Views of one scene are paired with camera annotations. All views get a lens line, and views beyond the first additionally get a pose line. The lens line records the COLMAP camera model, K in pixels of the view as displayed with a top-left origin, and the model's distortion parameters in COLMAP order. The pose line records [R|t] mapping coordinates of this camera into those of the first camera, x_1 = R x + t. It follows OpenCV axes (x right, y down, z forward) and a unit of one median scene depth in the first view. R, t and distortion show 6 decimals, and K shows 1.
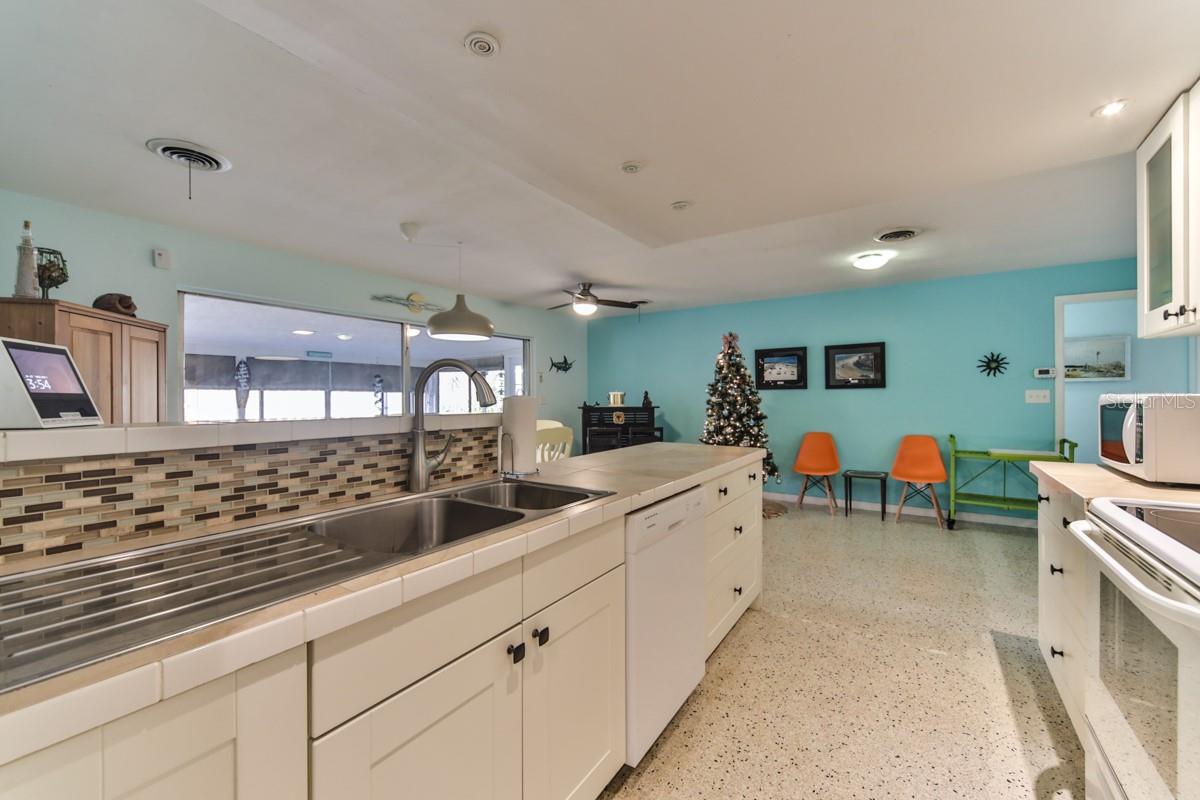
lens RADIAL K [[485.6, 0, 596.1], [0, 485.6, 394.6], [0, 0, 1]] dist [-0.004555, 0.002155]
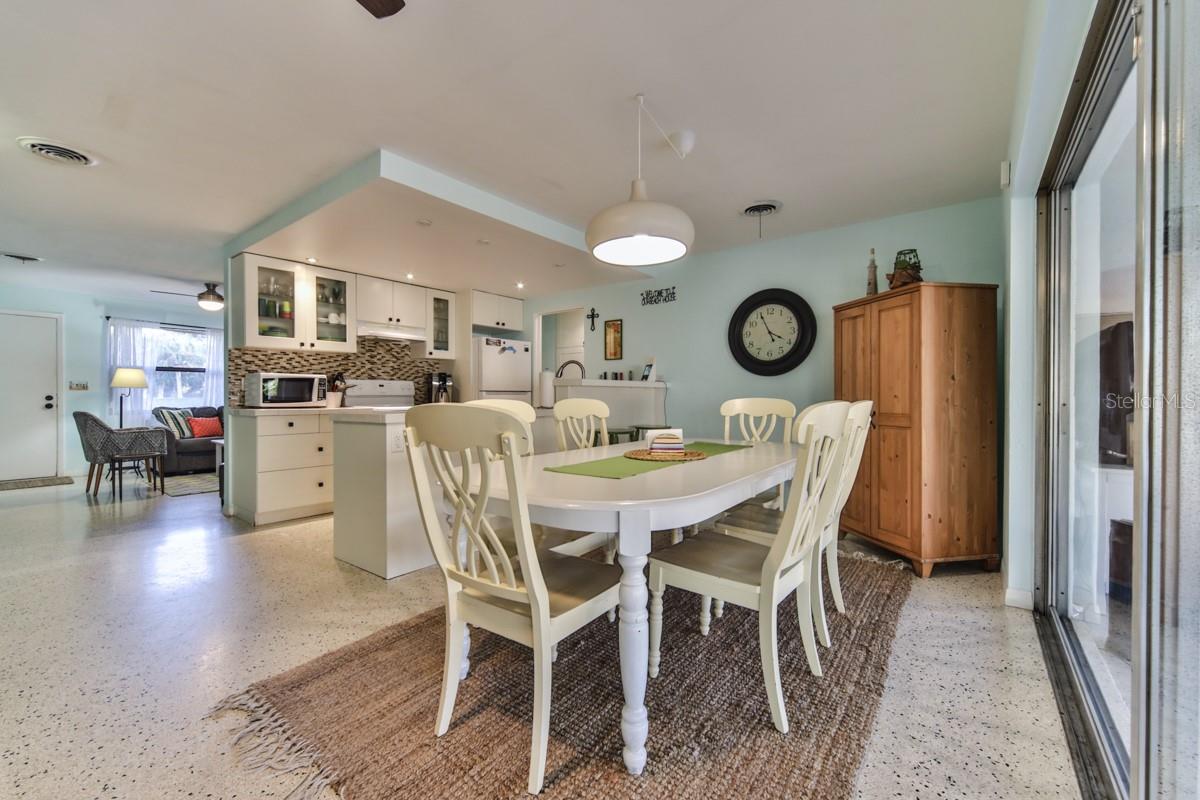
lens RADIAL K [[485.6, 0, 600.8], [0, 485.6, 399.1], [0, 0, 1]] dist [-0.004555, 0.002155]
pose [[-0.997858, 0.003587, 0.065315, -0.353167], [0.003967, 0.999976, 0.005695, 0.073715], [-0.065293, 0.005942, -0.997848, 2.079537]]
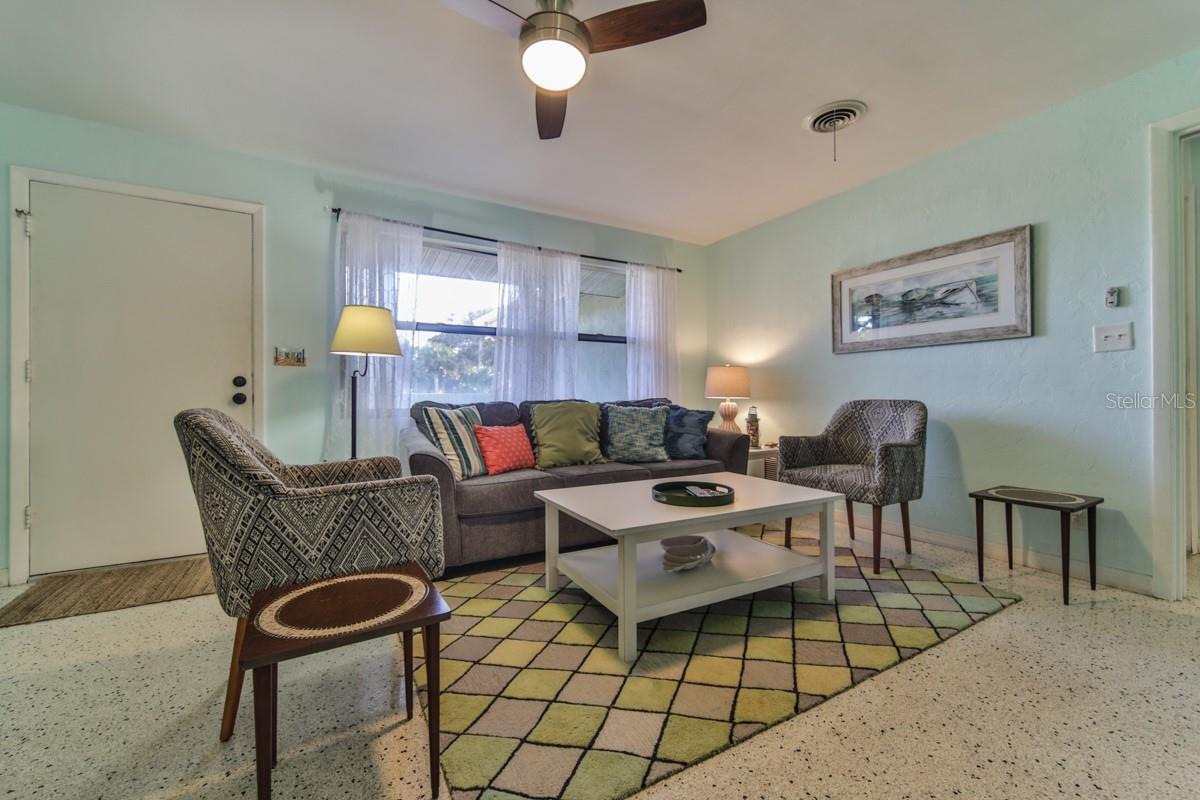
lens RADIAL K [[485.6, 0, 598.5], [0, 485.6, 400.1], [0, 0, 1]] dist [-0.004555, 0.002155]
pose [[-0.897201, 0.006662, 0.441572, 1.129179], [0.008807, 0.999957, 0.002809, 0.114049], [-0.441534, 0.006409, -0.897222, 0.651286]]
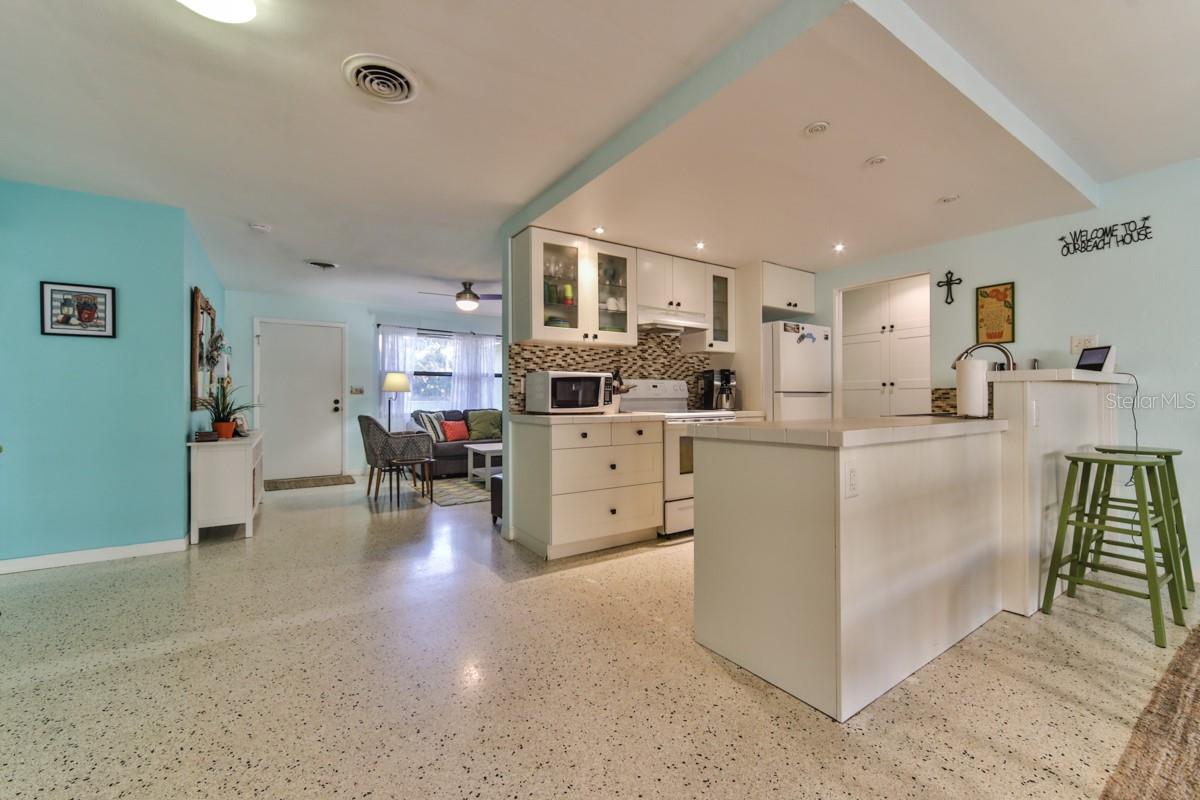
lens RADIAL K [[485.6, 0, 601.0], [0, 485.6, 399.0], [0, 0, 1]] dist [-0.004555, 0.002155]
pose [[-0.924296, 0.006727, 0.381616, 0.185170], [0.006549, 0.999977, -0.001766, 0.070676], [-0.381619, 0.000867, -0.924319, 1.747358]]
